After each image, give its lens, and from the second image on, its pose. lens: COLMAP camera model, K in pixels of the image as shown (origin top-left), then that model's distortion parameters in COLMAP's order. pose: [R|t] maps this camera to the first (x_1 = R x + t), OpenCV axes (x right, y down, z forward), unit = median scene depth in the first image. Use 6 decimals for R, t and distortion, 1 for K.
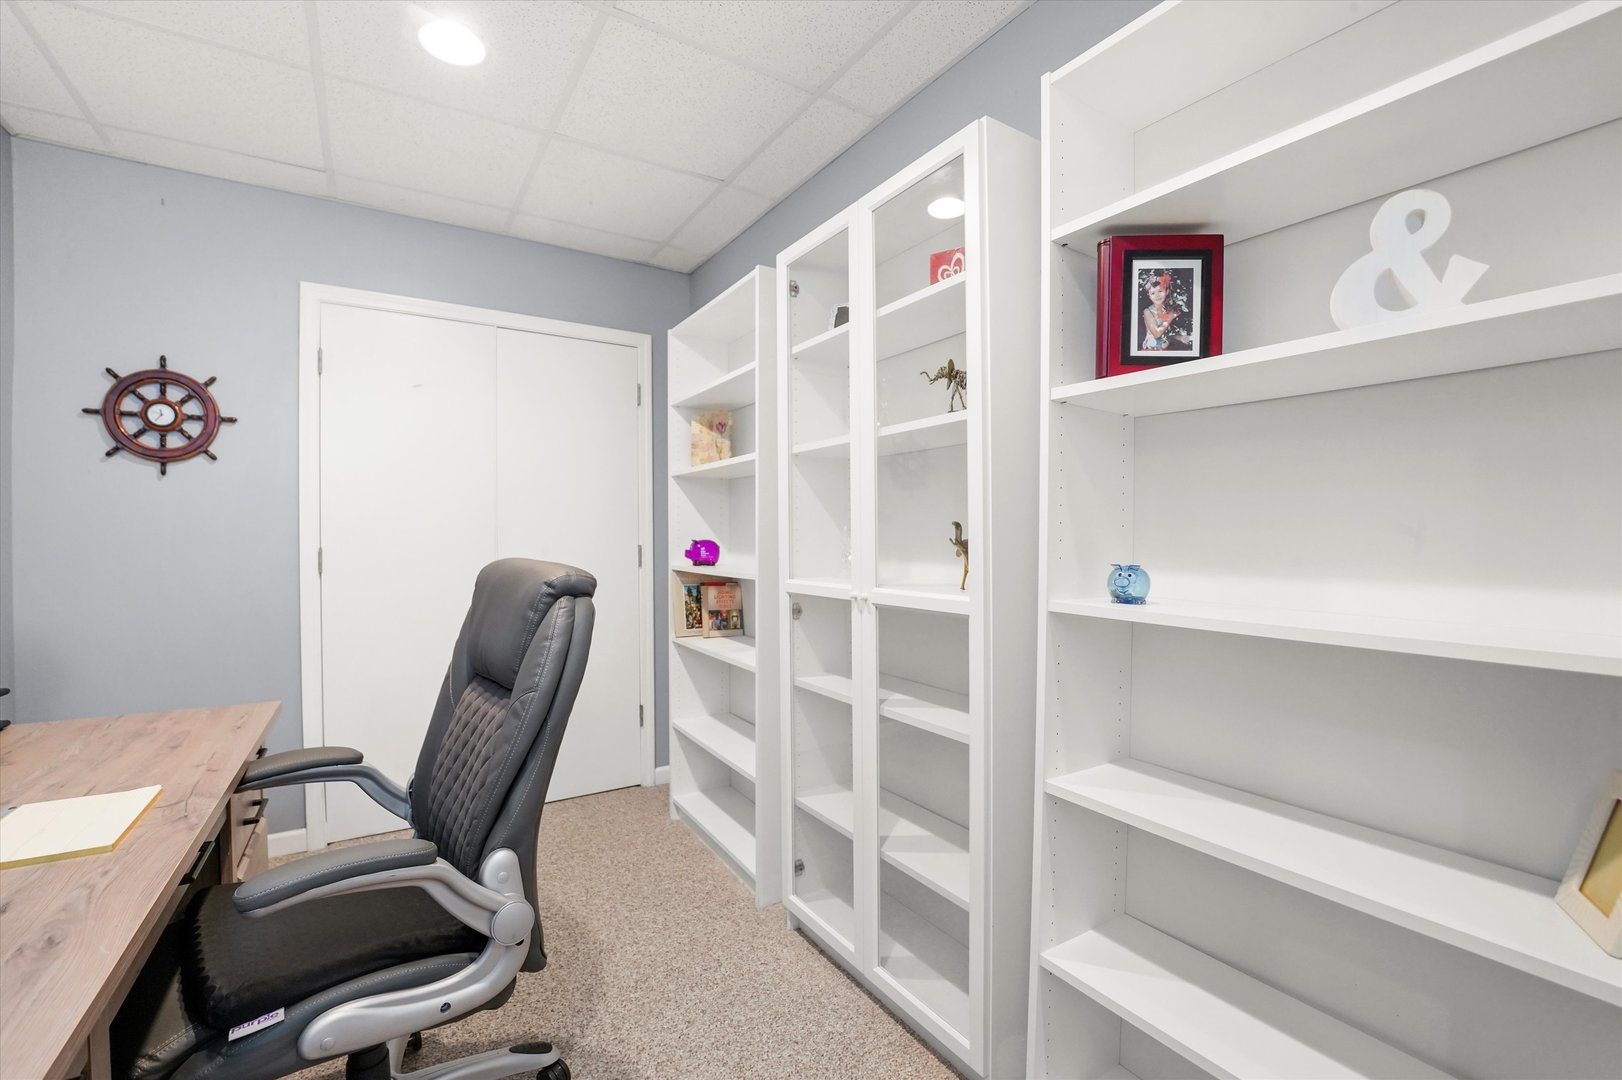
lens RADIAL K [[687.0, 0, 812.2], [0, 687.0, 533.9], [0, 0, 1]] dist [-0.027388, 0.000421]
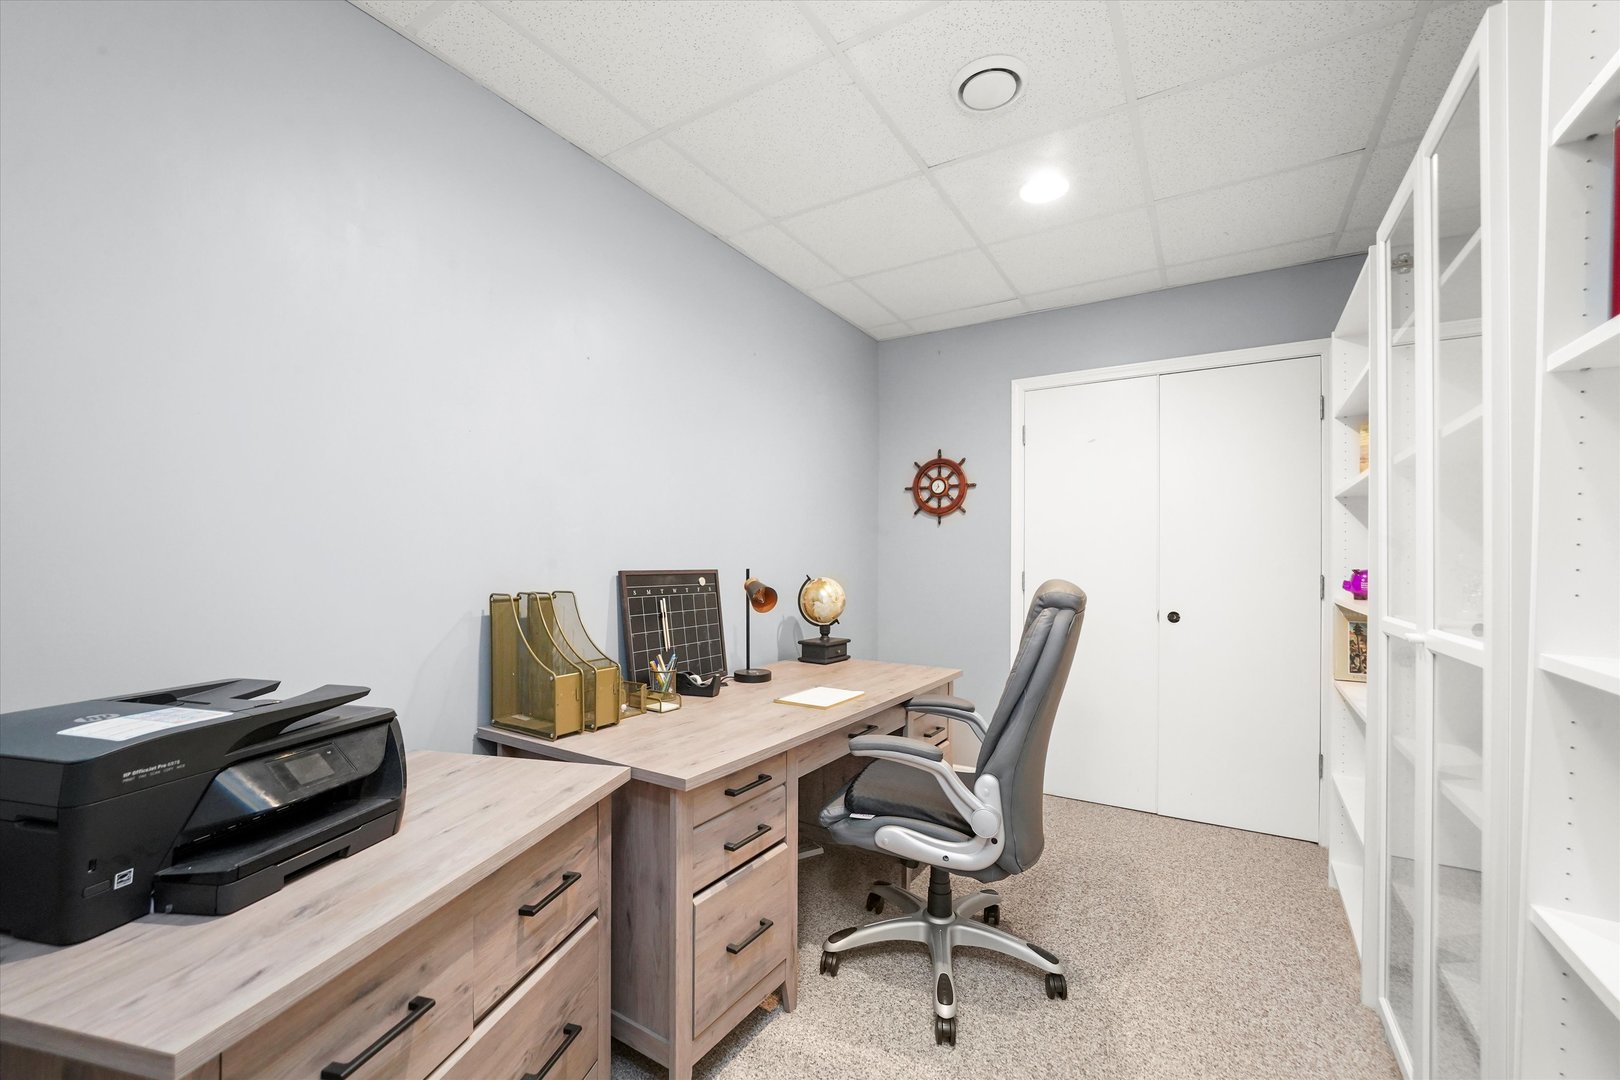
lens RADIAL K [[671.2, 0, 781.3], [0, 671.2, 553.5], [0, 0, 1]] dist [-0.000096, -0.000061]
pose [[0.413002, -0.008207, -0.910693, 0.337309], [-0.005114, 0.999923, -0.011330, 0.002058], [0.910716, 0.009336, 0.412928, -0.007012]]
